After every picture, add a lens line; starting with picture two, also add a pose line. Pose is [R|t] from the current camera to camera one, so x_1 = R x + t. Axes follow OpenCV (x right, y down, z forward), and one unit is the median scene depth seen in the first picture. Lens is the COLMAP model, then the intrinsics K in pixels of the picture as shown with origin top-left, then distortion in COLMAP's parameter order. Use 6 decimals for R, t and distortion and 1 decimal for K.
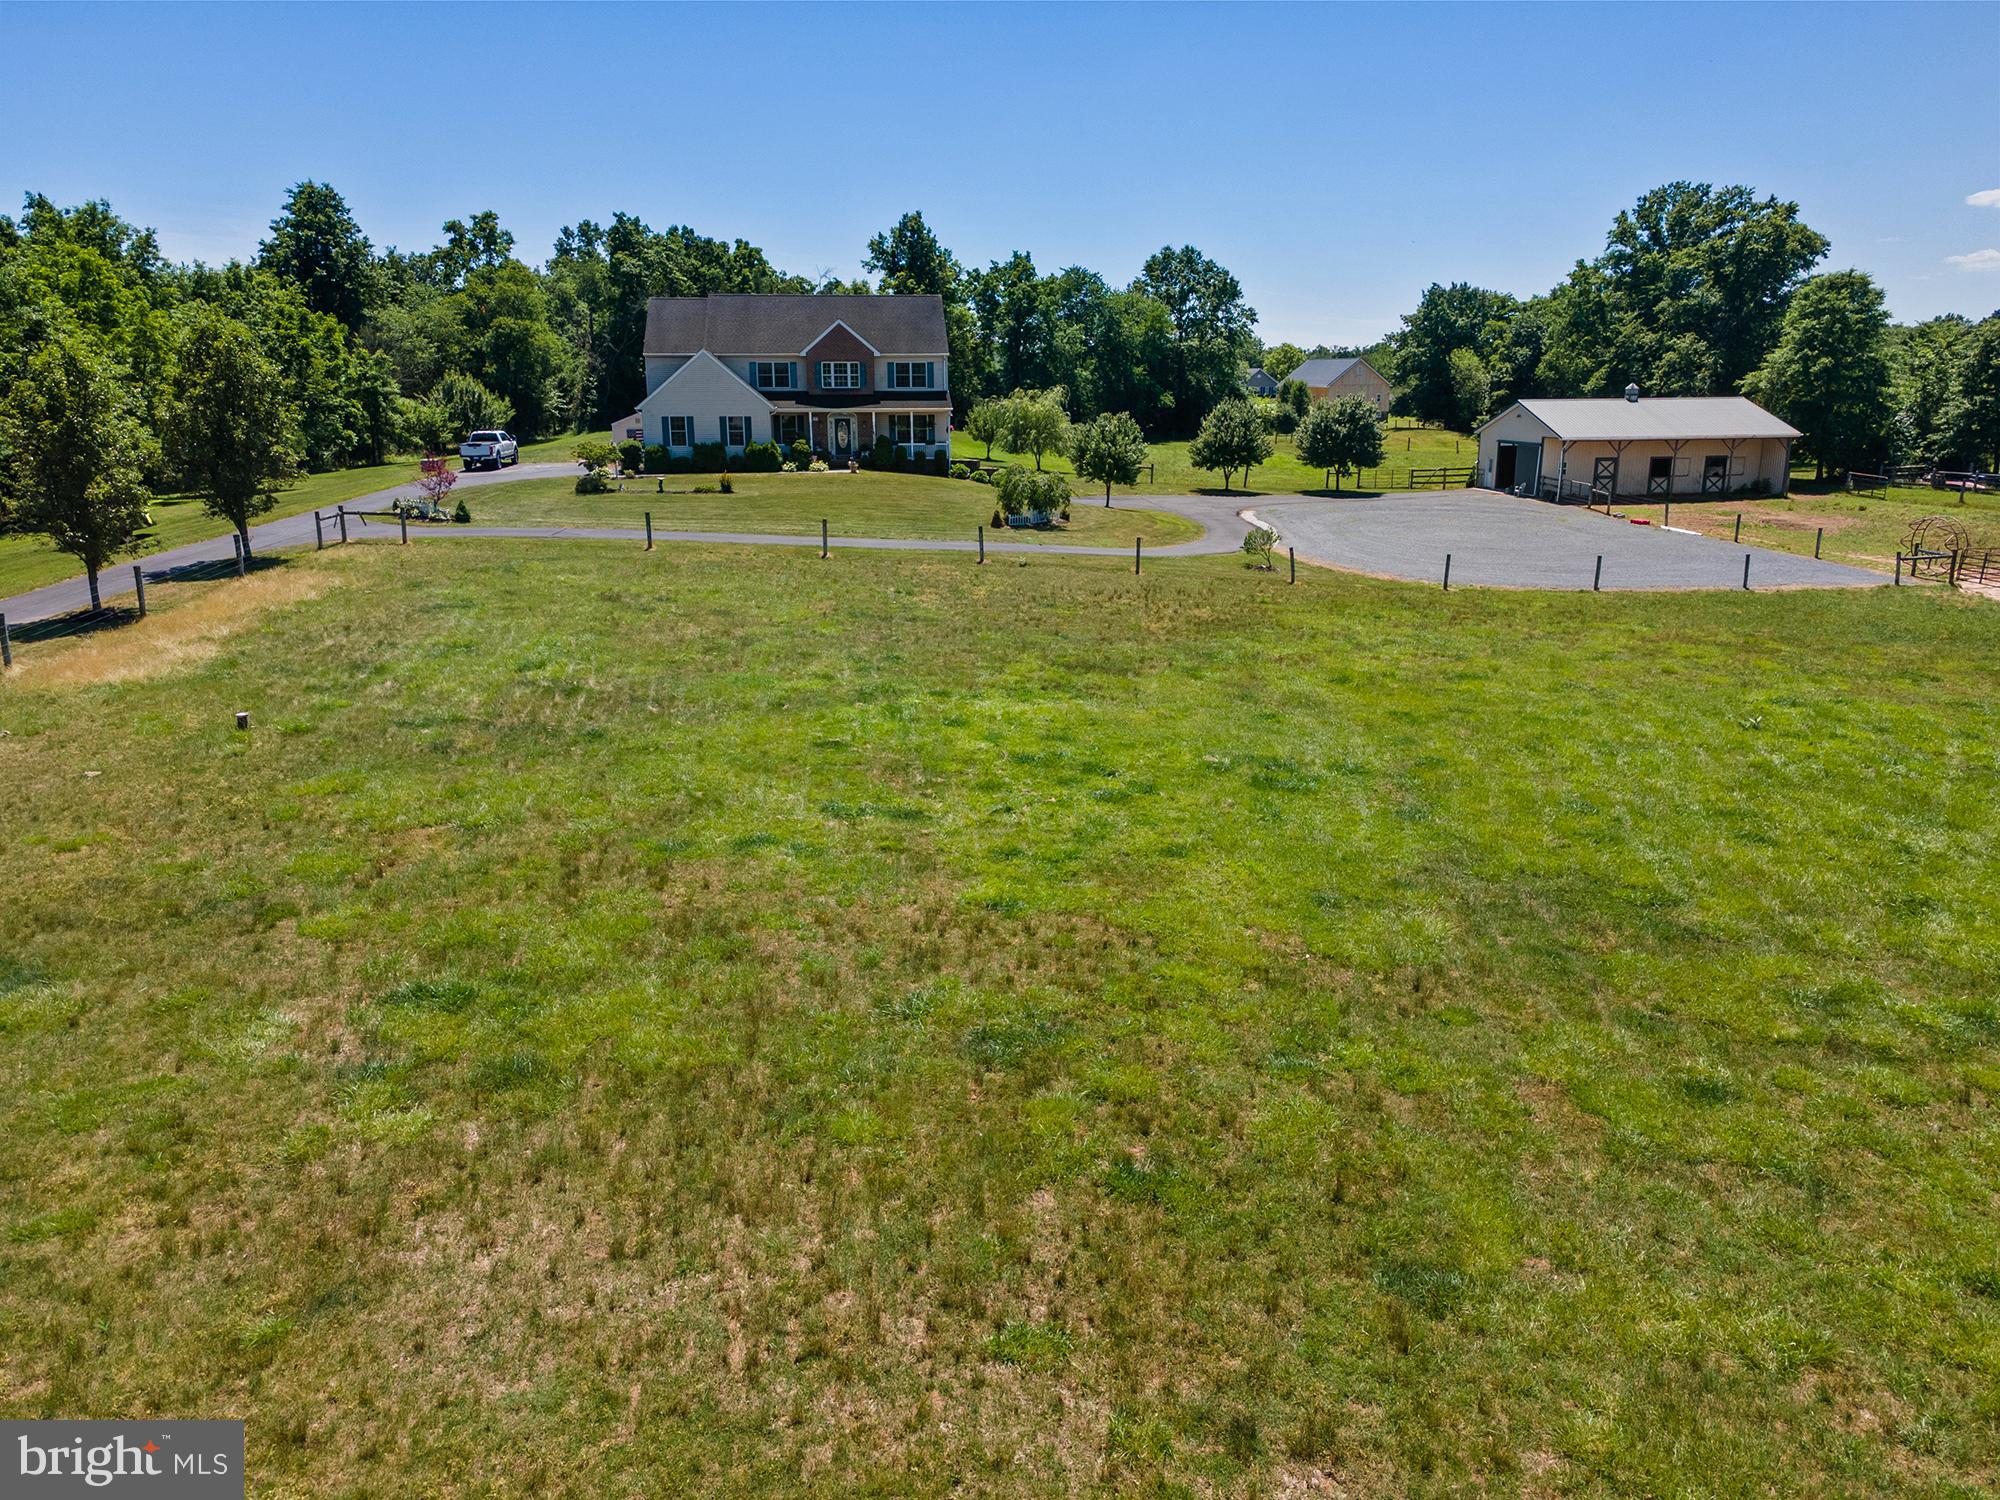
lens RADIAL K [[1478.5, 0, 1002.3], [0, 1478.5, 733.5], [0, 0, 1]] dist [0.036068, 0.011897]
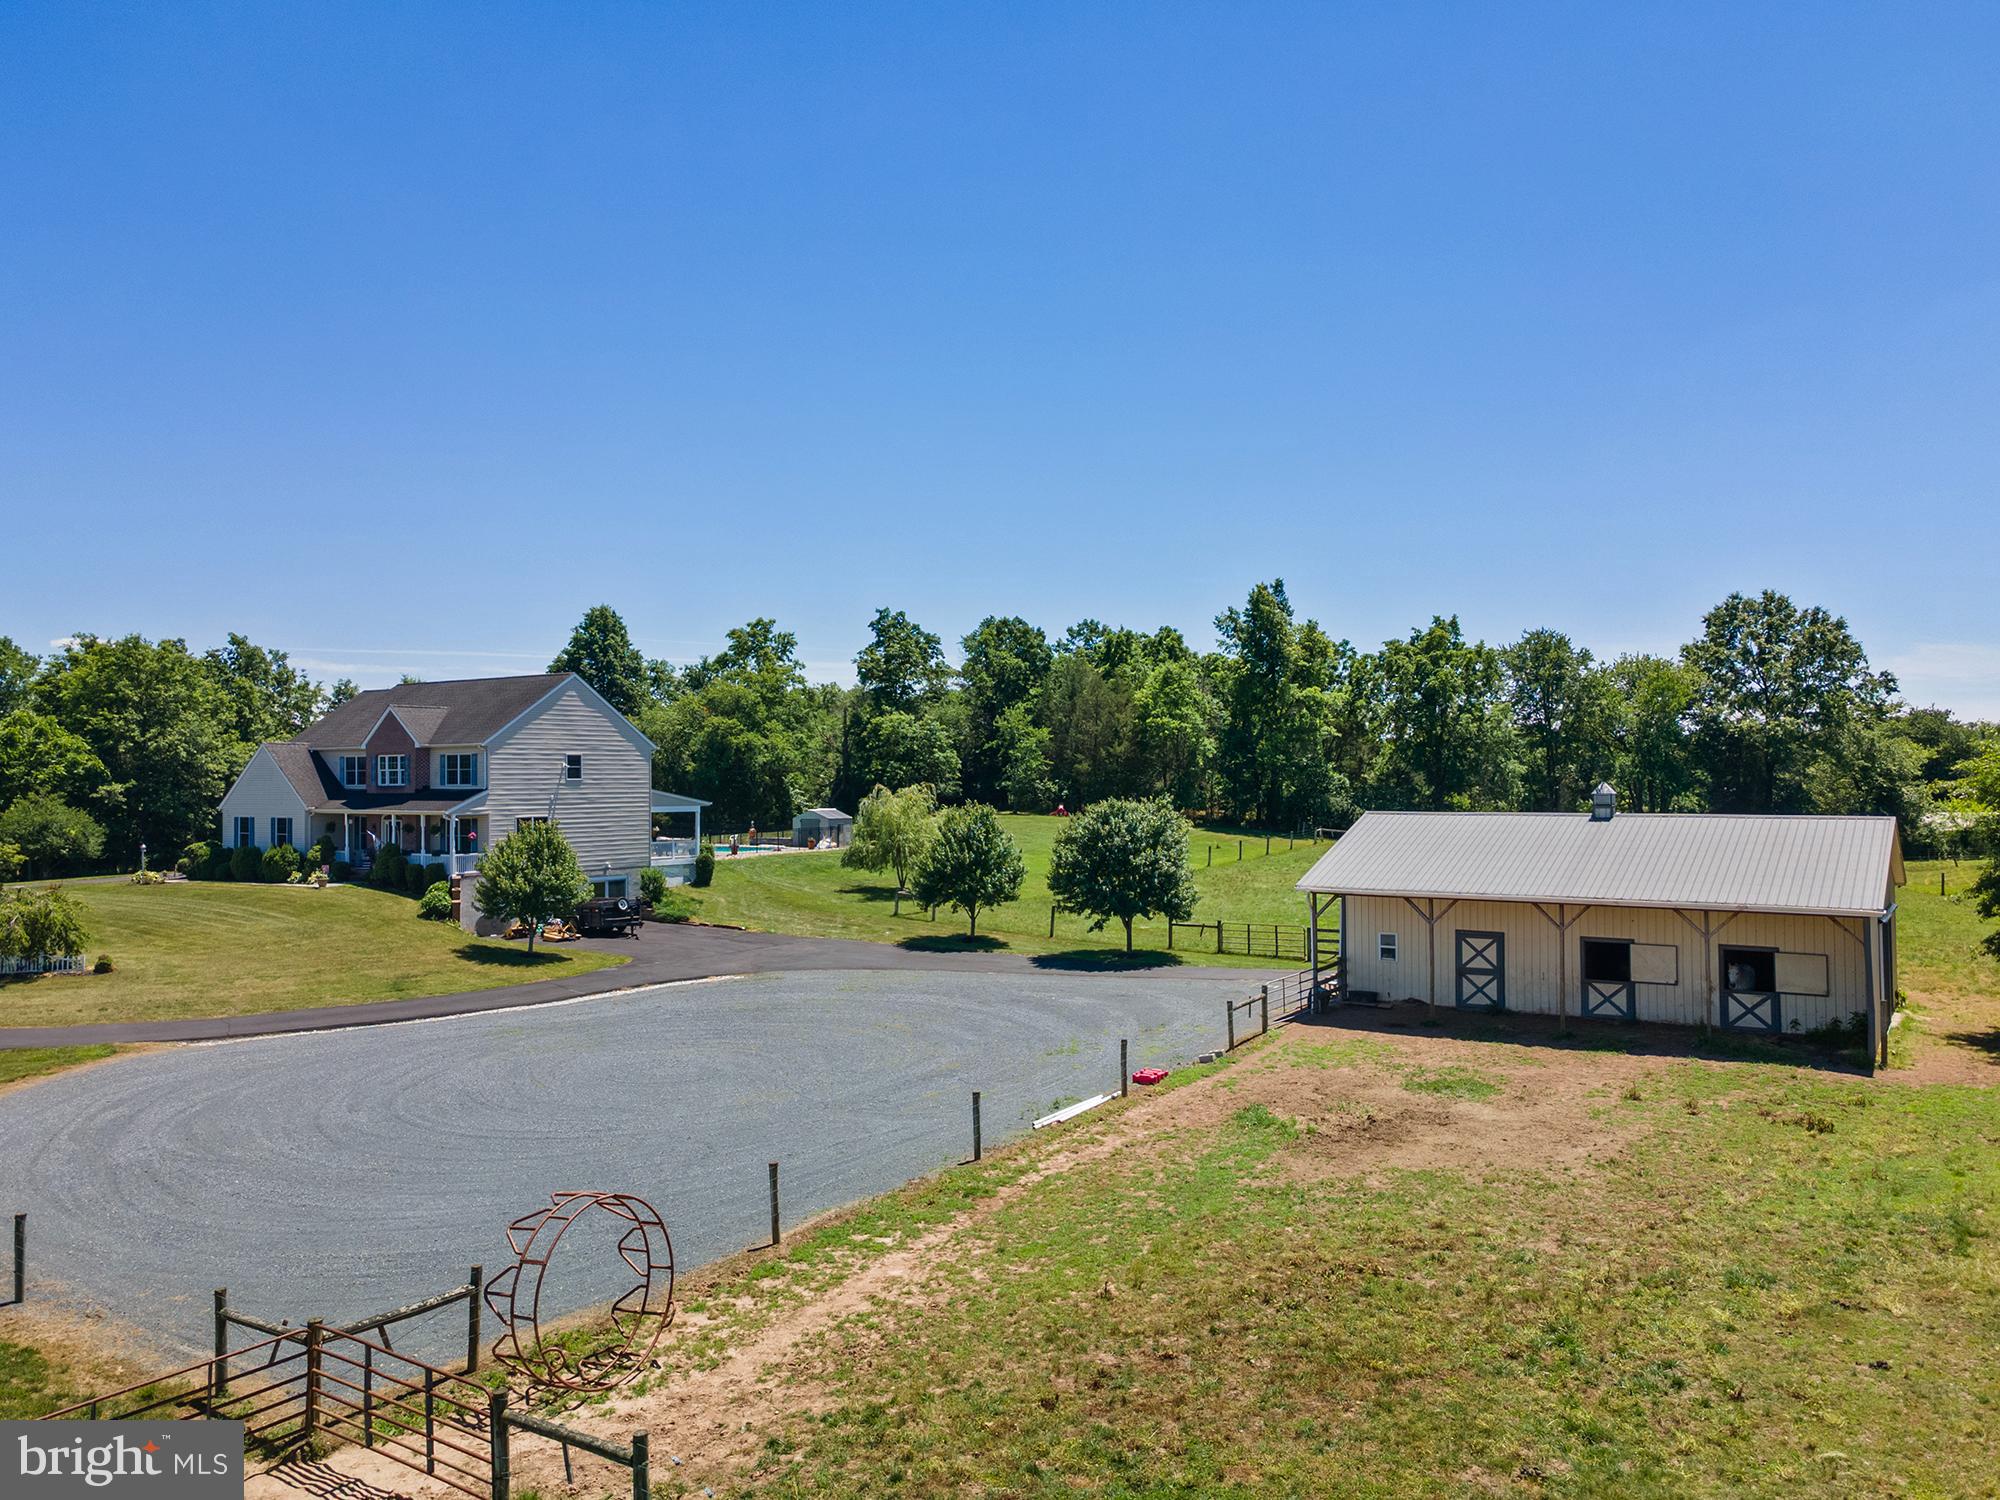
lens RADIAL K [[1478.5, 0, 993.0], [0, 1478.5, 751.5], [0, 0, 1]] dist [0.036068, 0.011897]
pose [[0.761277, -0.013586, -0.648285, 0.594878], [-0.148959, 0.969378, -0.195237, -0.123499], [0.631086, 0.245197, 0.735941, 0.528880]]
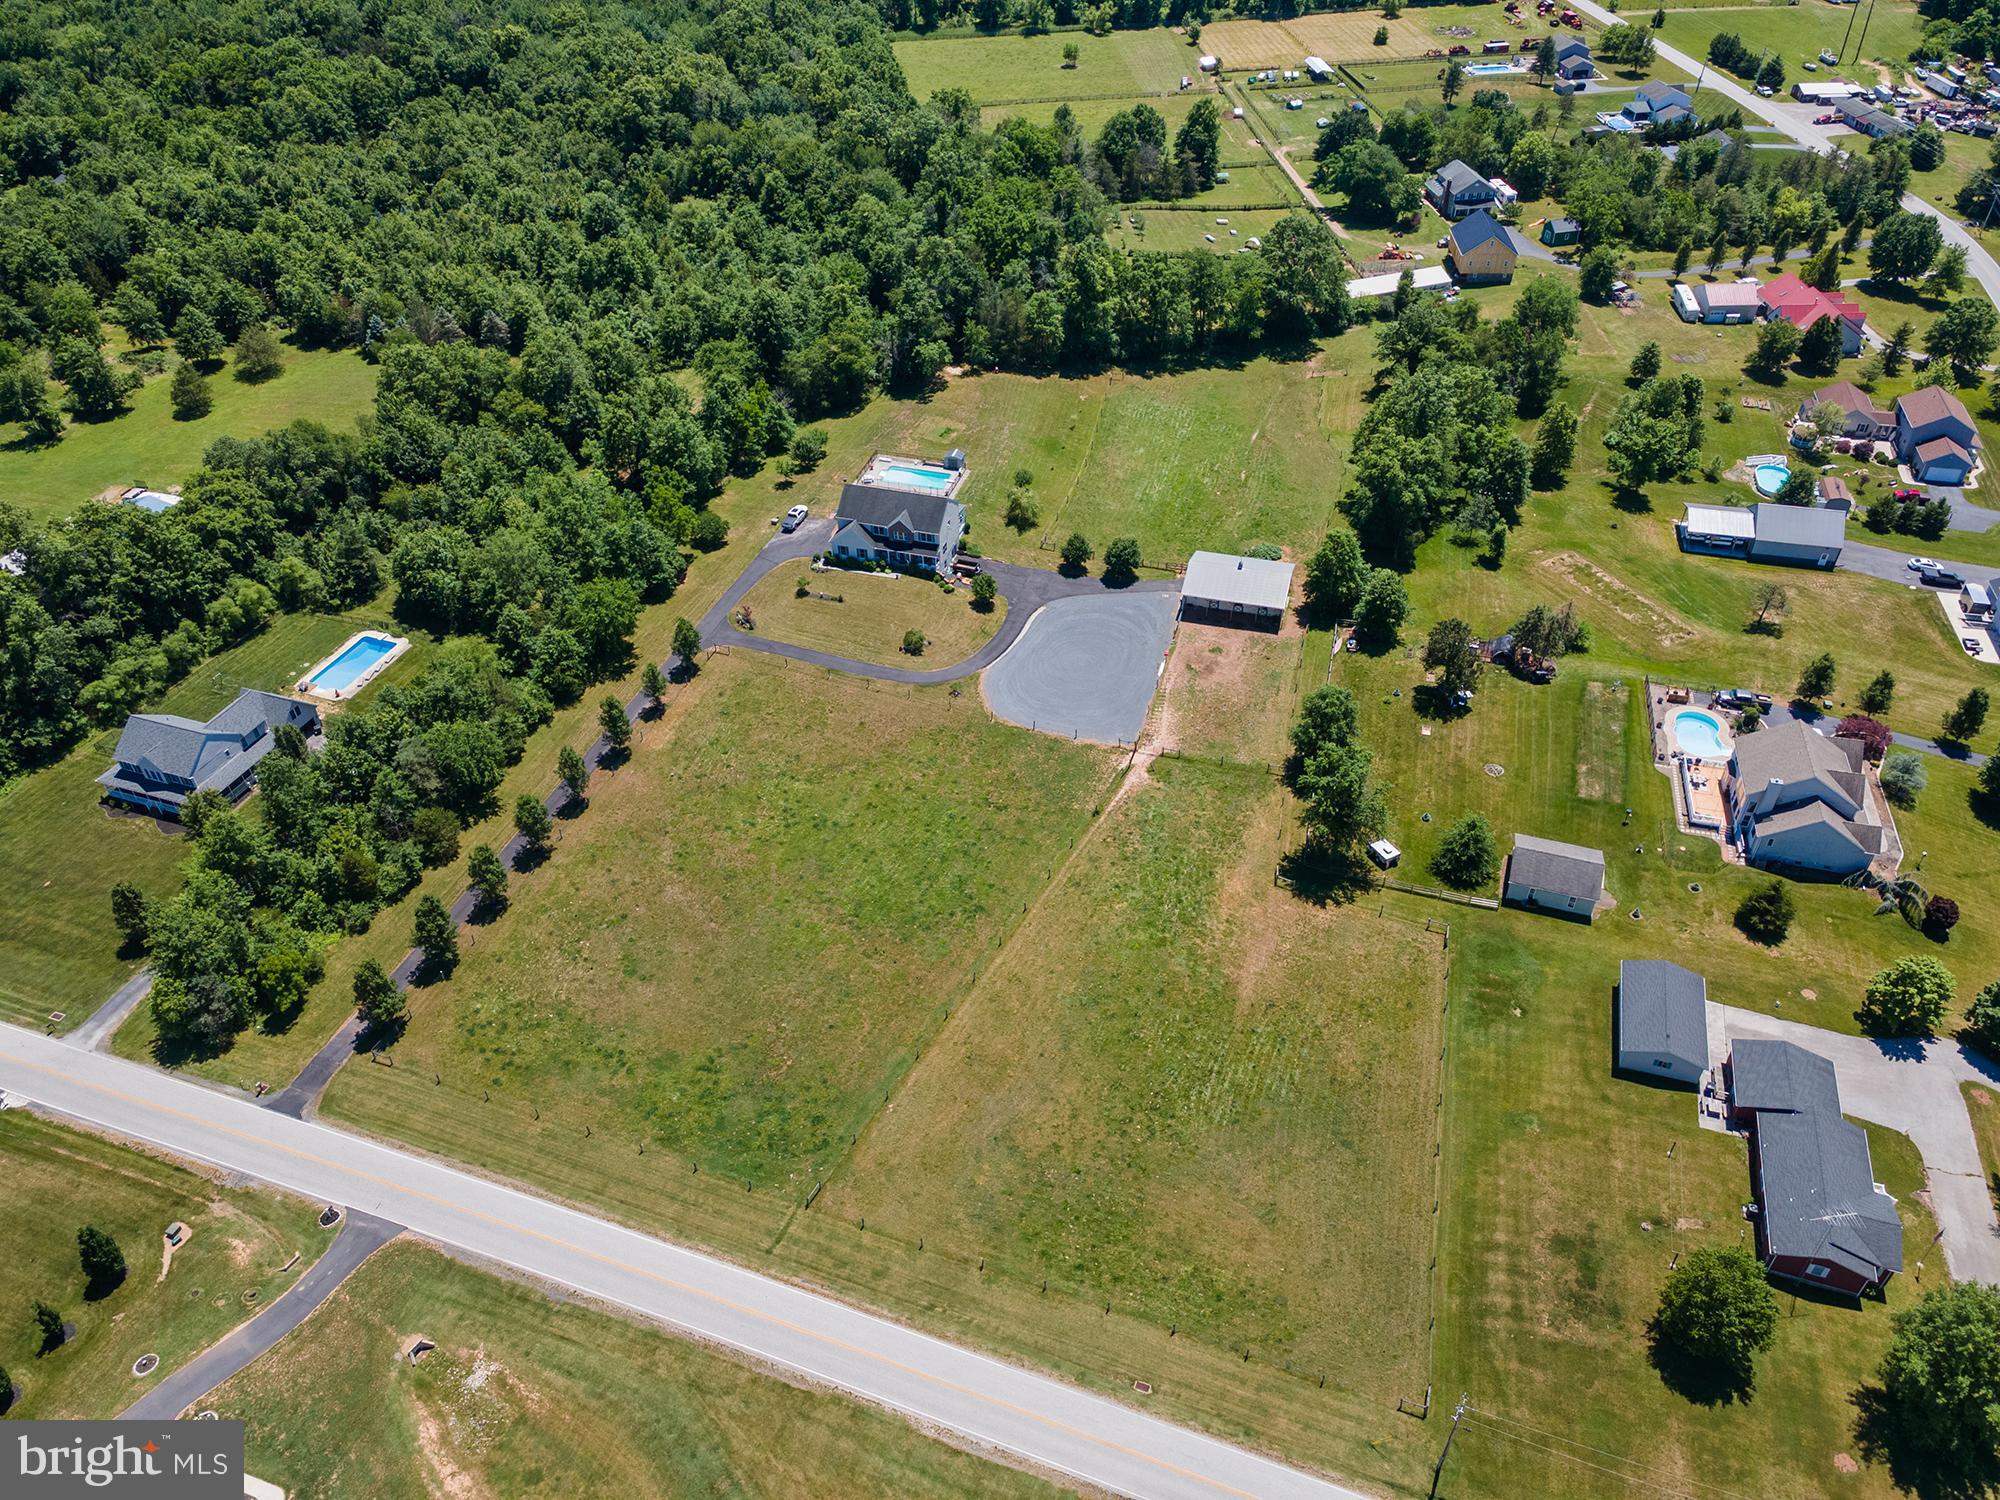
lens RADIAL K [[1478.5, 0, 984.3], [0, 1478.5, 760.3], [0, 0, 1]] dist [0.036068, 0.011897]
pose [[0.917411, 0.242603, -0.315437, 0.871503], [-0.079624, 0.888554, 0.451810, -0.982090], [0.389893, -0.389379, 0.834486, -1.206854]]
